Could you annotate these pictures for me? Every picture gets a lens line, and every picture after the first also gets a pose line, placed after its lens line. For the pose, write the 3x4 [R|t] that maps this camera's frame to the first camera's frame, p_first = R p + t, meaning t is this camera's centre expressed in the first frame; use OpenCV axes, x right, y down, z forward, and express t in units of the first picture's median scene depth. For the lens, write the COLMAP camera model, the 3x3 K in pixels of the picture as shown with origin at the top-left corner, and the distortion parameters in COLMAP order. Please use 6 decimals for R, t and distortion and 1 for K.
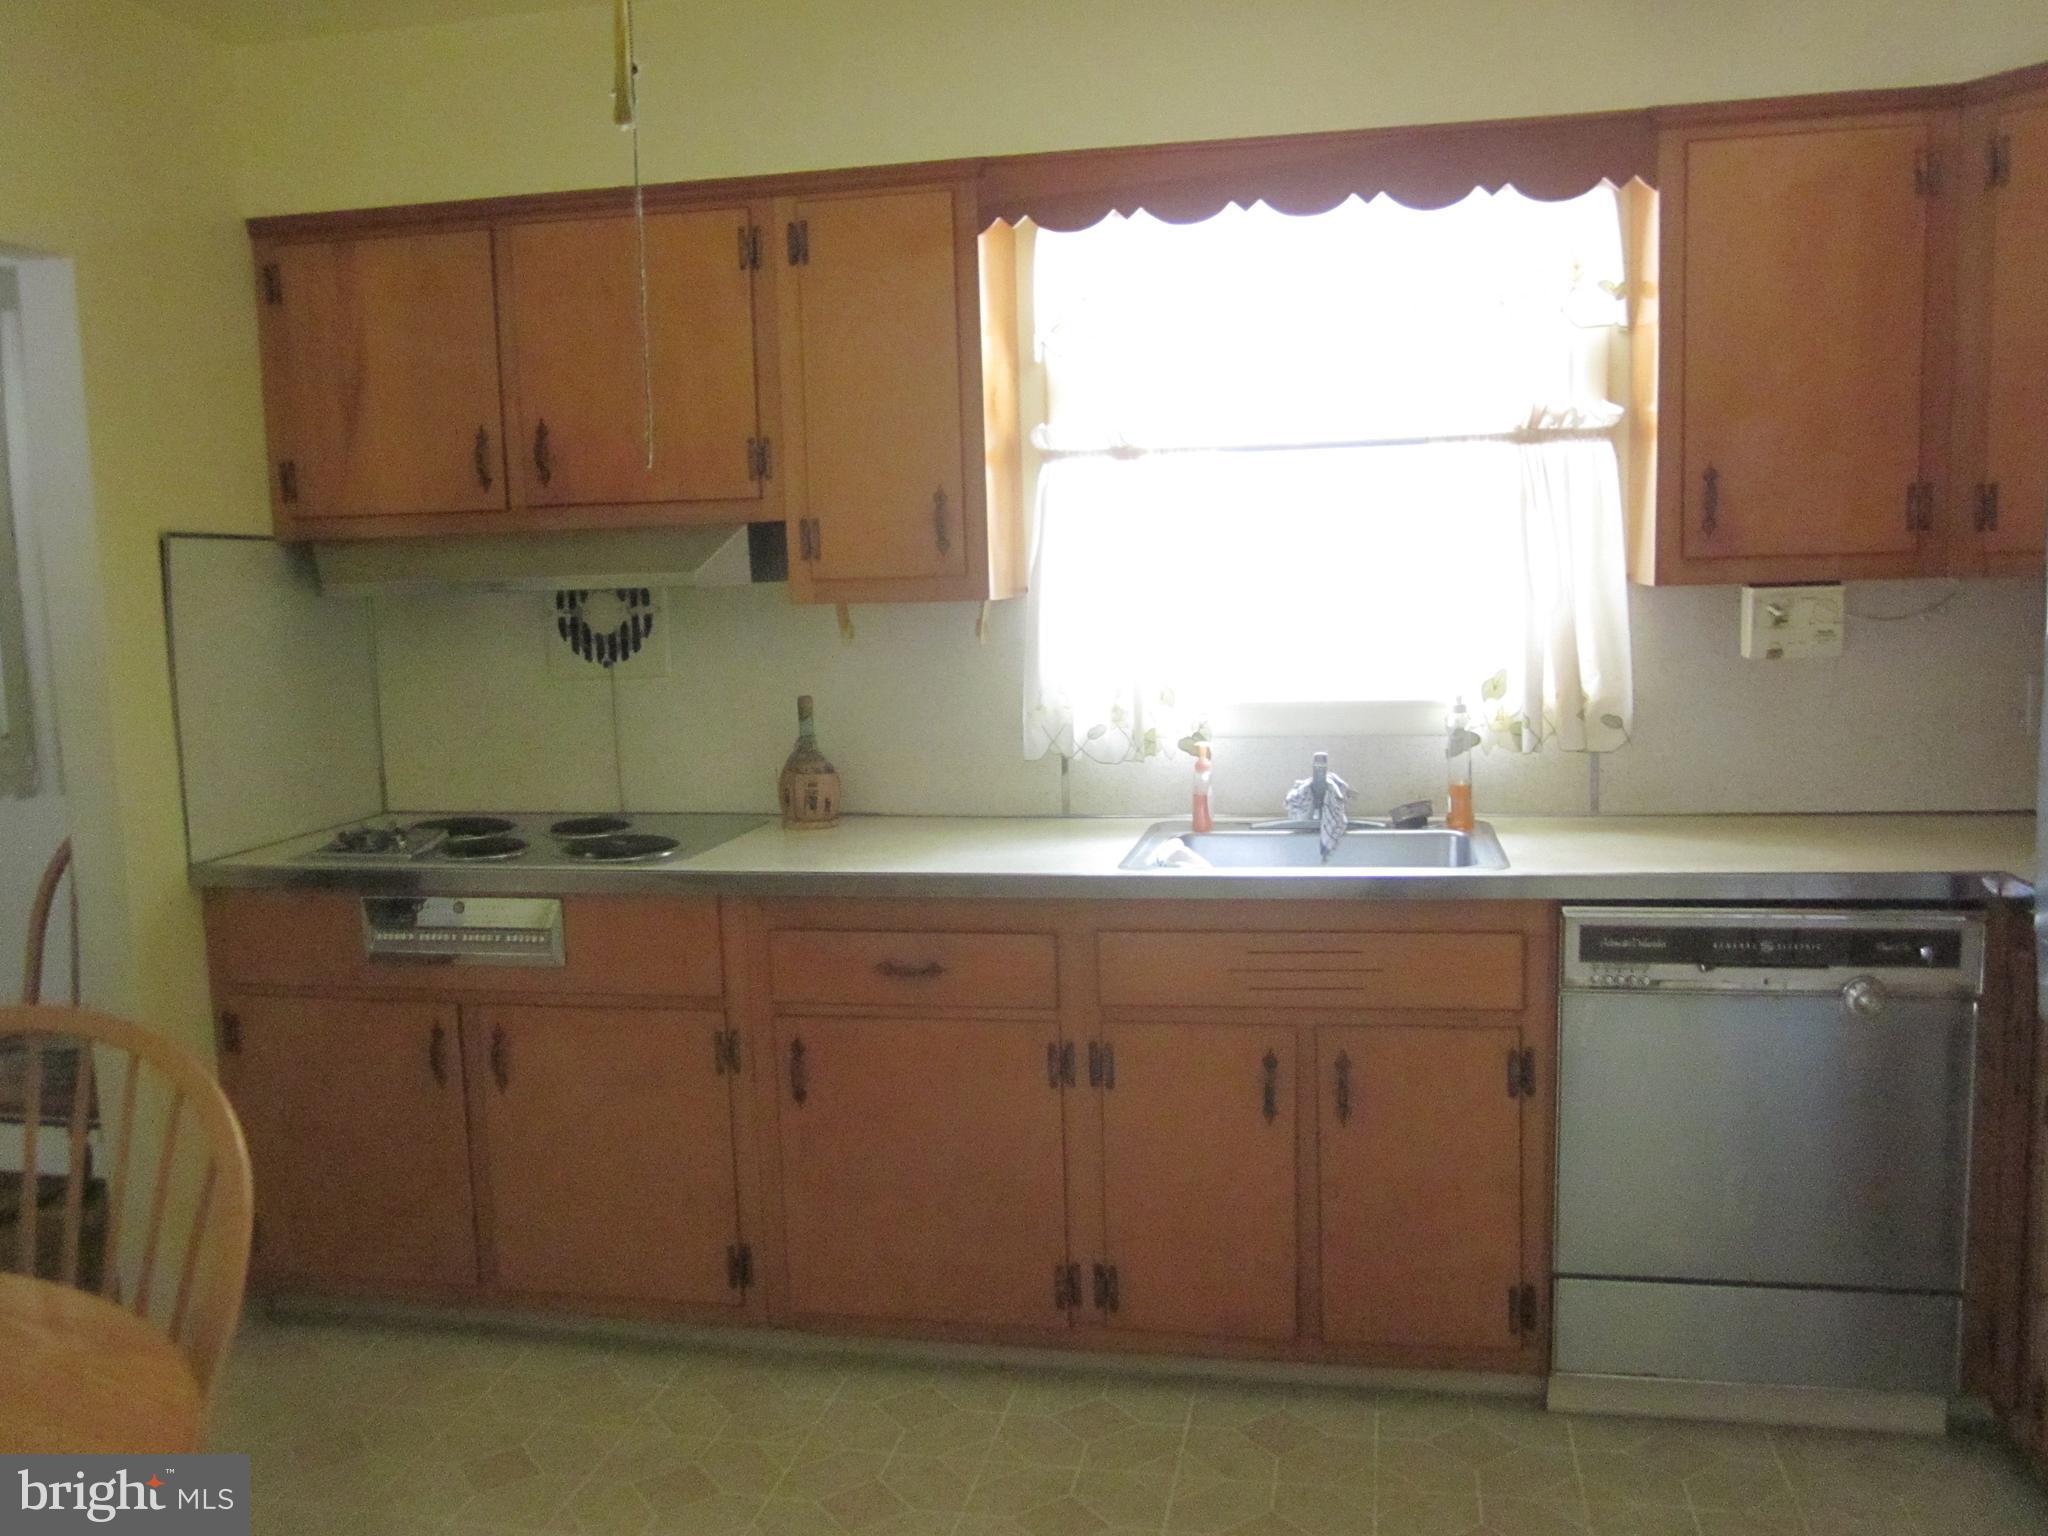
lens RADIAL K [[1689.2, 0, 1023.8], [0, 1689.2, 788.2], [0, 0, 1]] dist [-0.056606, -0.002037]
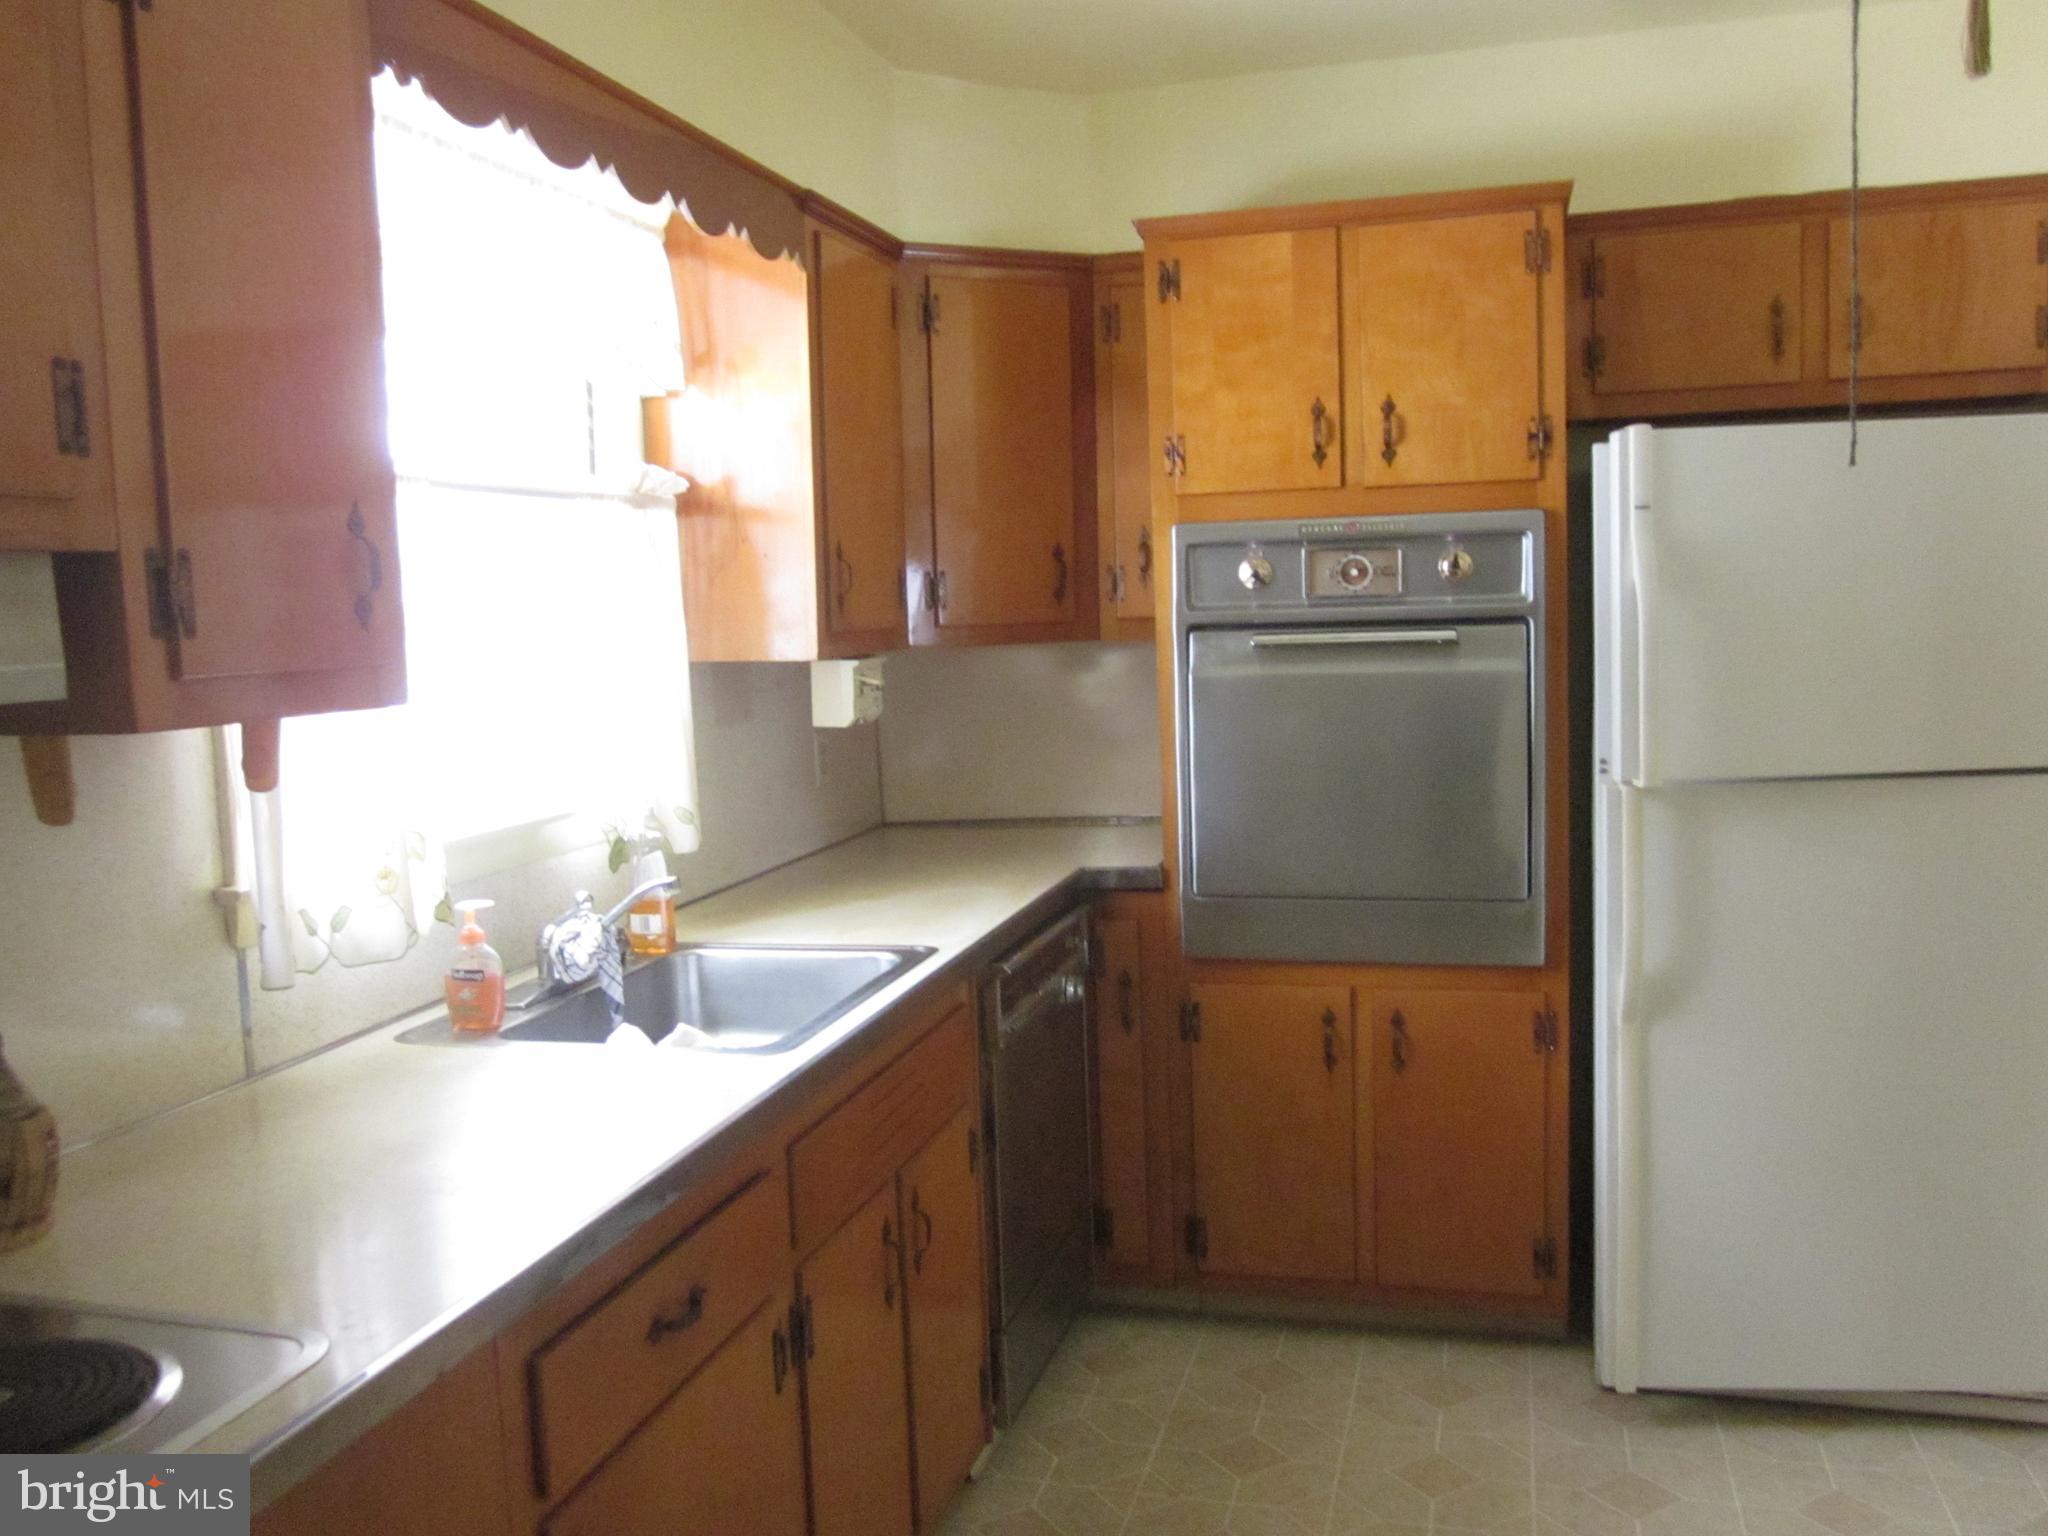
lens RADIAL K [[1689.2, 0, 1023.8], [0, 1689.2, 788.2], [0, 0, 1]] dist [-0.056606, -0.002037]
pose [[0.105476, -0.085116, 0.990773, -0.568323], [0.160776, 0.984682, 0.067477, -0.086844], [-0.981339, 0.152176, 0.117545, 0.717835]]
